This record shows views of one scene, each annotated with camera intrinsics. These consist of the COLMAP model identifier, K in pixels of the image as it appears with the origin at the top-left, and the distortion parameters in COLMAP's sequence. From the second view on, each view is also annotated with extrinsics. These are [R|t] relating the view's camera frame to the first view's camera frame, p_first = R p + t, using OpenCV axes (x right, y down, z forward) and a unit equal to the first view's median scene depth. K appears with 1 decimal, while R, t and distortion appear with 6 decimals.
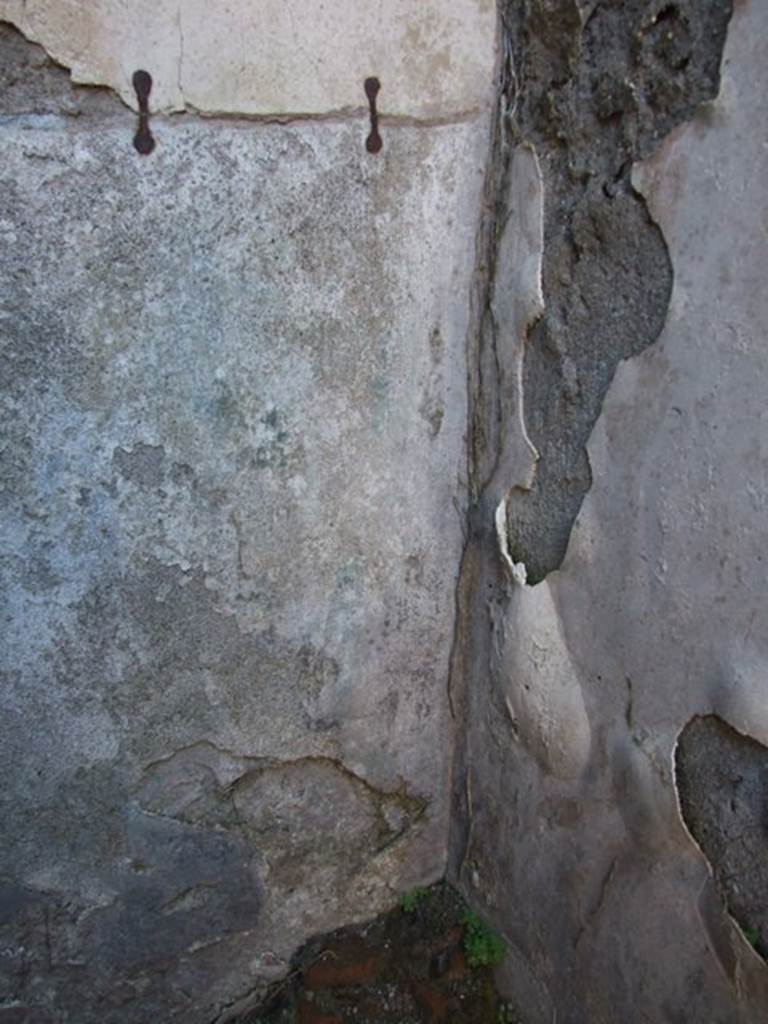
lens RADIAL K [[801.5, 0, 342.1], [0, 801.5, 520.8], [0, 0, 1]] dist [-0.063790, 0.056322]
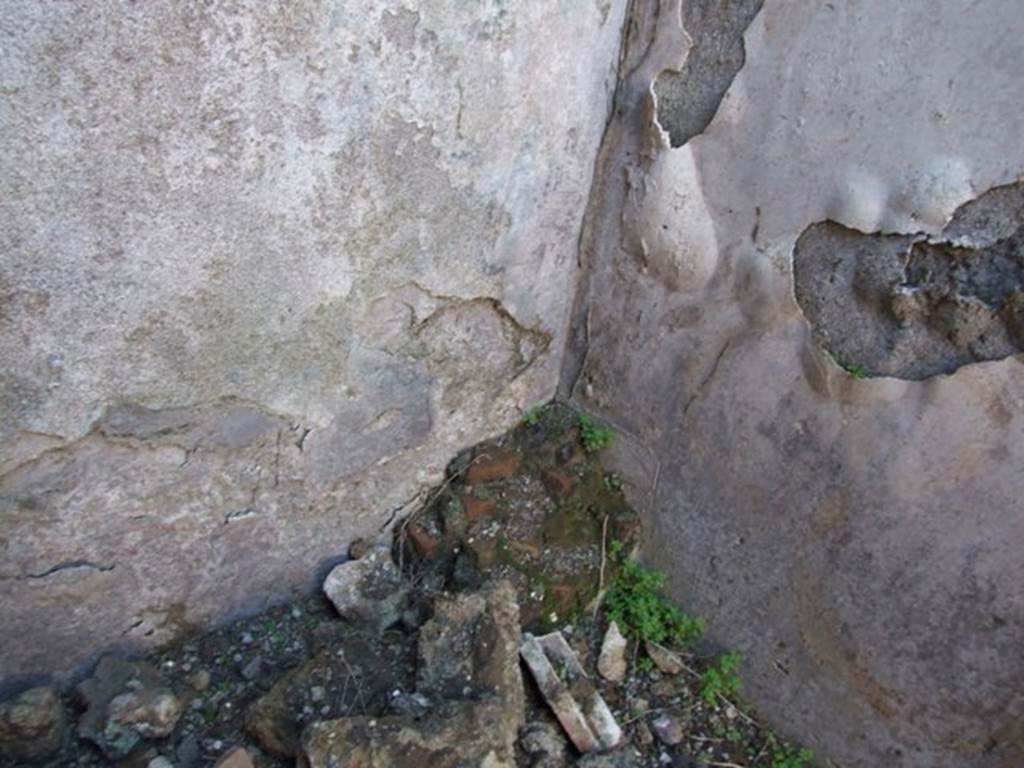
lens RADIAL K [[801.5, 0, 514.1], [0, 801.5, 369.4], [0, 0, 1]] dist [-0.063790, 0.056322]
pose [[0.938916, -0.070641, 0.336819, -0.489560], [-0.012684, 0.970939, 0.238990, 0.125856], [-0.343914, -0.228664, 0.910734, -0.201226]]
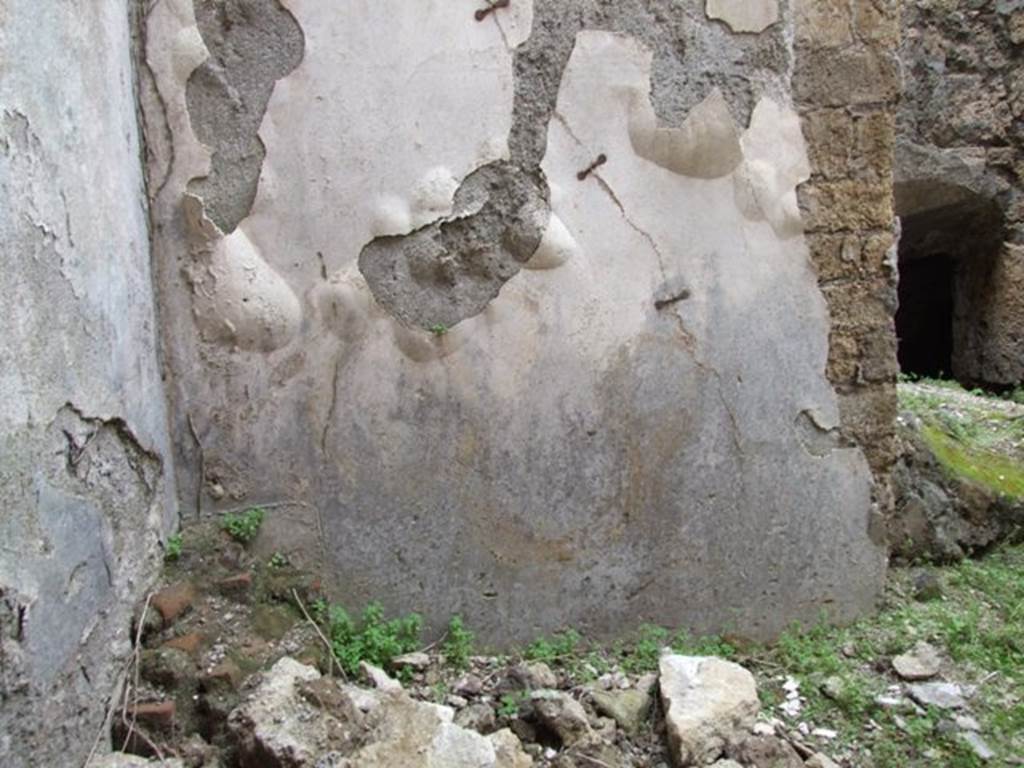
lens RADIAL K [[775.0, 0, 511.7], [0, 775.0, 360.6], [0, 0, 1]] dist [-0.054388, 0.034487]
pose [[0.254966, -0.181615, 0.949741, -1.125467], [0.351759, 0.932327, 0.083853, 0.386244], [-0.900699, 0.312701, 0.301596, 0.106324]]
